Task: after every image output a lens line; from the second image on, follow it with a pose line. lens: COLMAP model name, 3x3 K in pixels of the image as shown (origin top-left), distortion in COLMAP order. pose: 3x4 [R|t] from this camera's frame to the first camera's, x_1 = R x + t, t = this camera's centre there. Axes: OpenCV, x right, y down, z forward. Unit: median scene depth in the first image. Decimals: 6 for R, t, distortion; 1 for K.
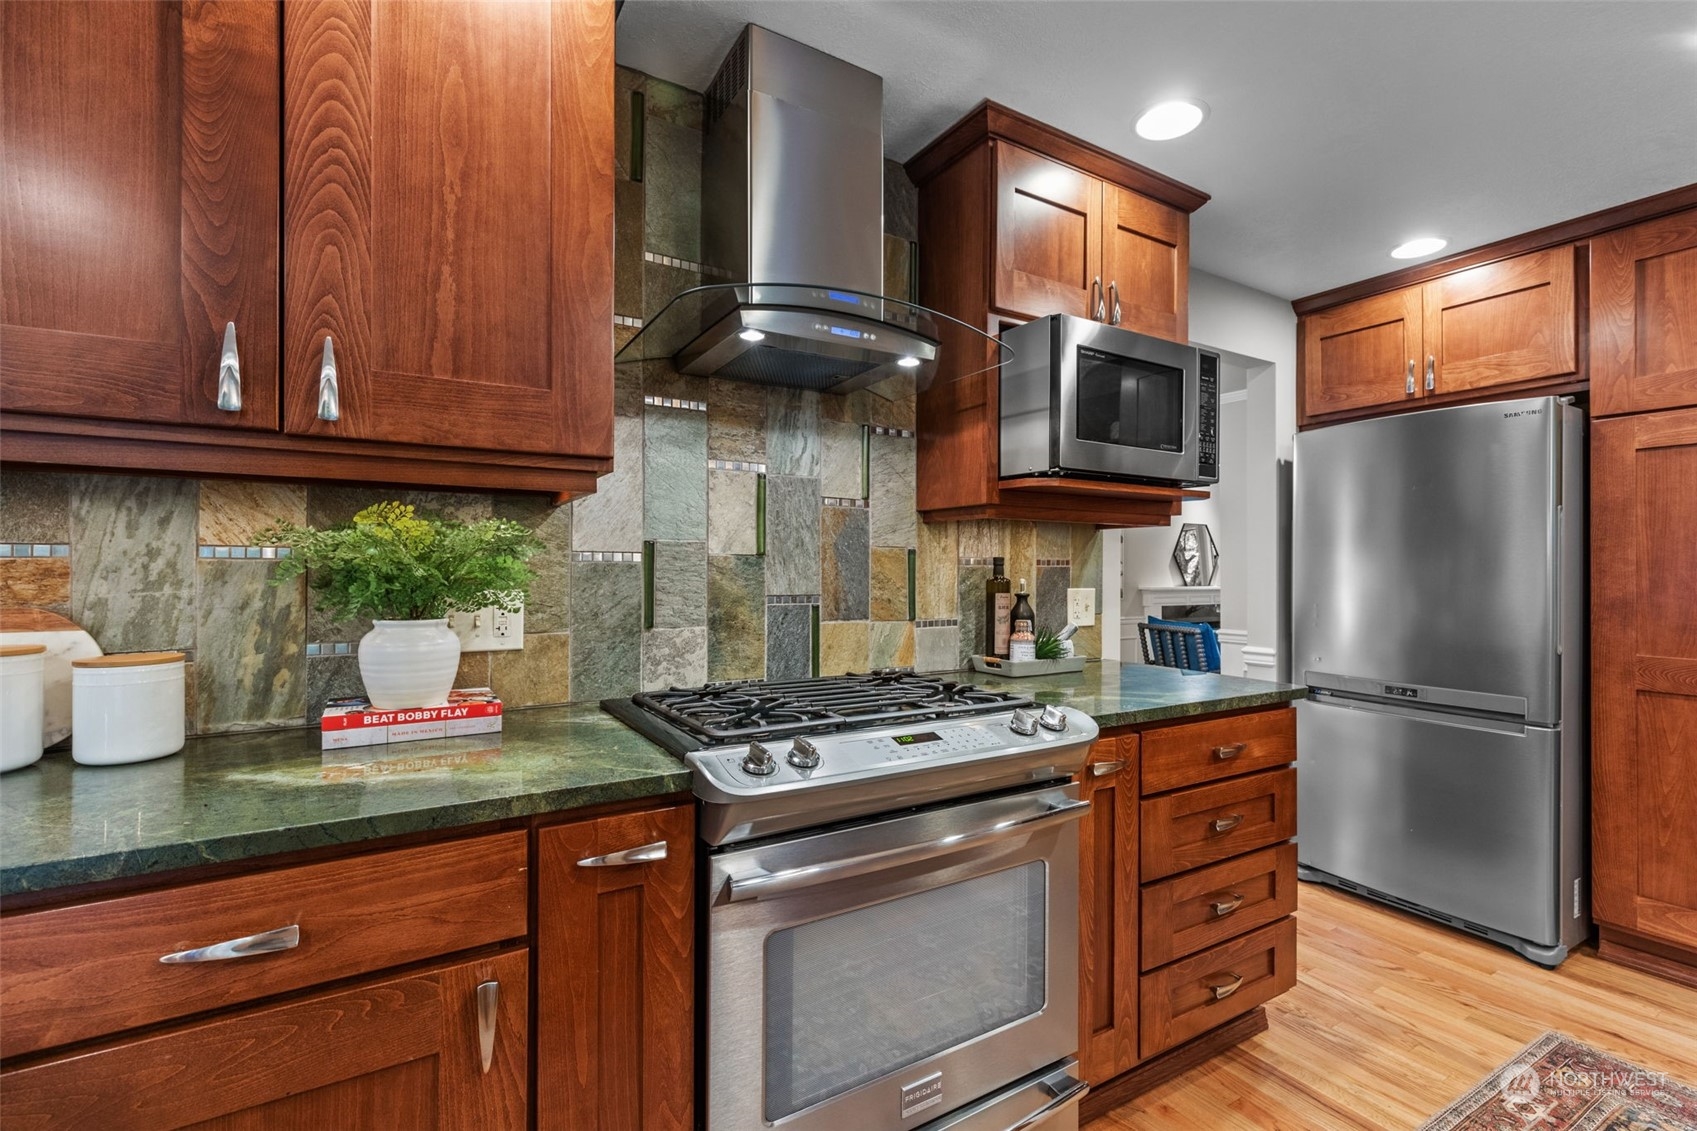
lens RADIAL K [[749.9, 0, 860.4], [0, 749.9, 564.9], [0, 0, 1]] dist [0.002568, -0.000813]
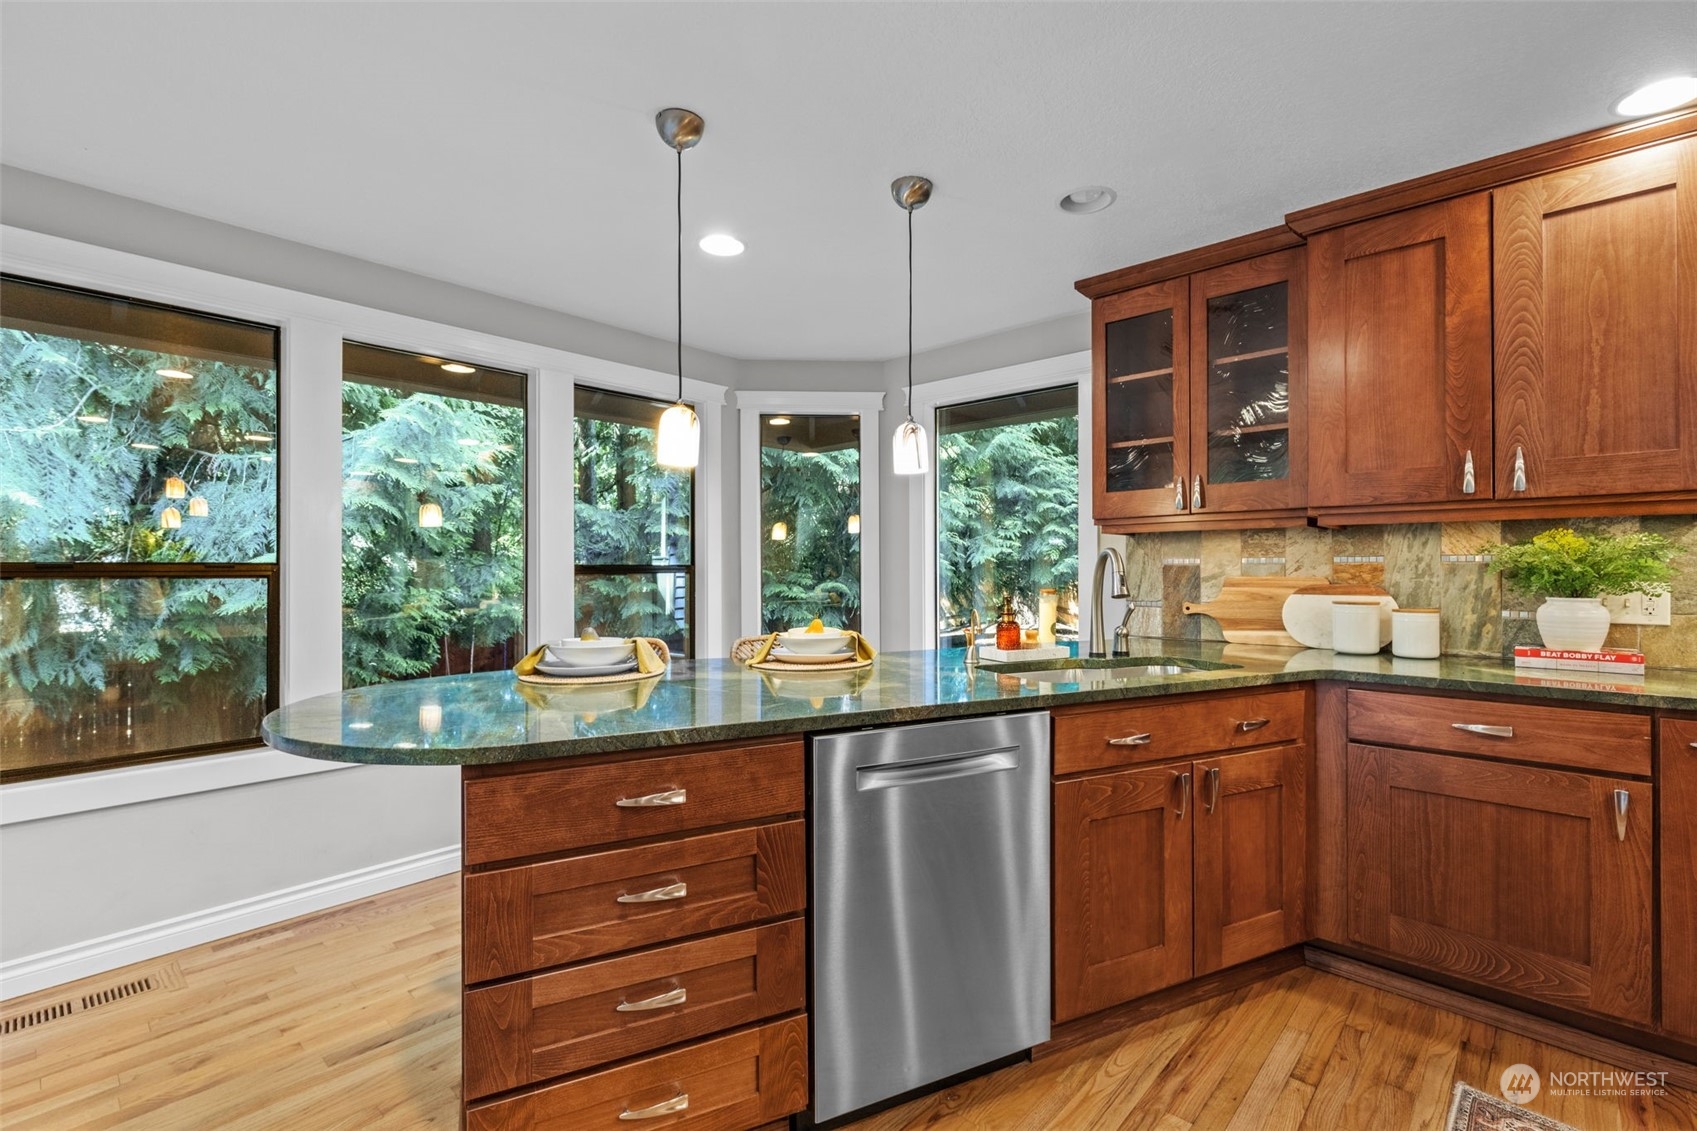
lens RADIAL K [[763.2, 0, 848.5], [0, 763.2, 565.5], [0, 0, 1]] dist [0.002693, -0.000461]
pose [[0.262924, -0.005647, -0.964800, 0.649933], [0.007555, 0.999964, -0.003794, -0.004135], [0.964787, -0.006291, 0.262957, -1.048162]]
